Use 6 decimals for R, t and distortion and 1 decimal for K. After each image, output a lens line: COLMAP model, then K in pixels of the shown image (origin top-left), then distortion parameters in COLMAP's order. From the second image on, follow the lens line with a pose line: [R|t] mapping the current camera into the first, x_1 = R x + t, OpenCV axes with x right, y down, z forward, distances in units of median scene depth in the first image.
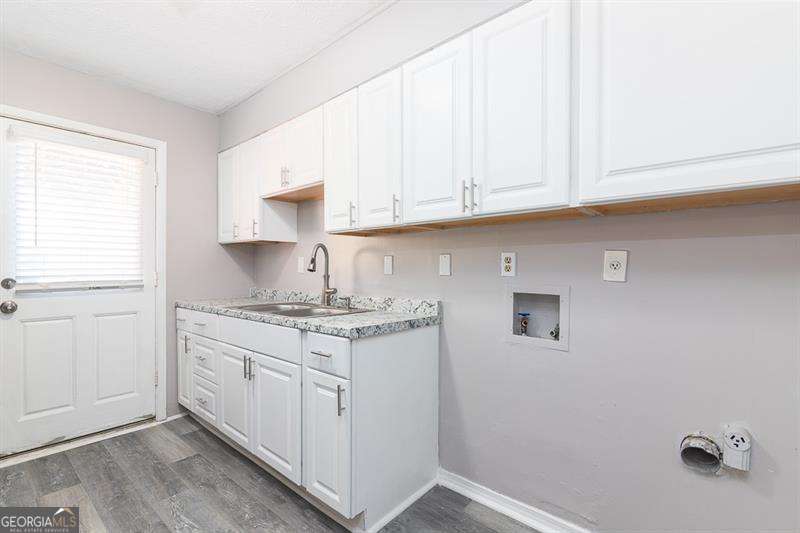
lens RADIAL K [[364.4, 0, 403.0], [0, 364.4, 269.1], [0, 0, 1]] dist [0.000454, 0.000211]
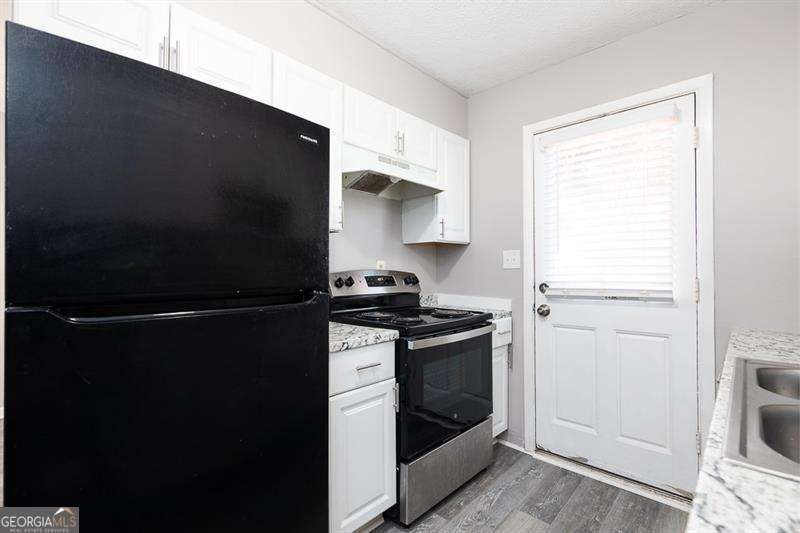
lens RADIAL K [[364.4, 0, 403.0], [0, 364.4, 269.1], [0, 0, 1]] dist [0.000454, 0.000211]
pose [[-0.030607, -0.009288, -0.999488, -0.007301], [-0.001475, 0.999956, -0.009247, -0.004460], [0.999530, 0.001191, -0.030620, 0.564929]]
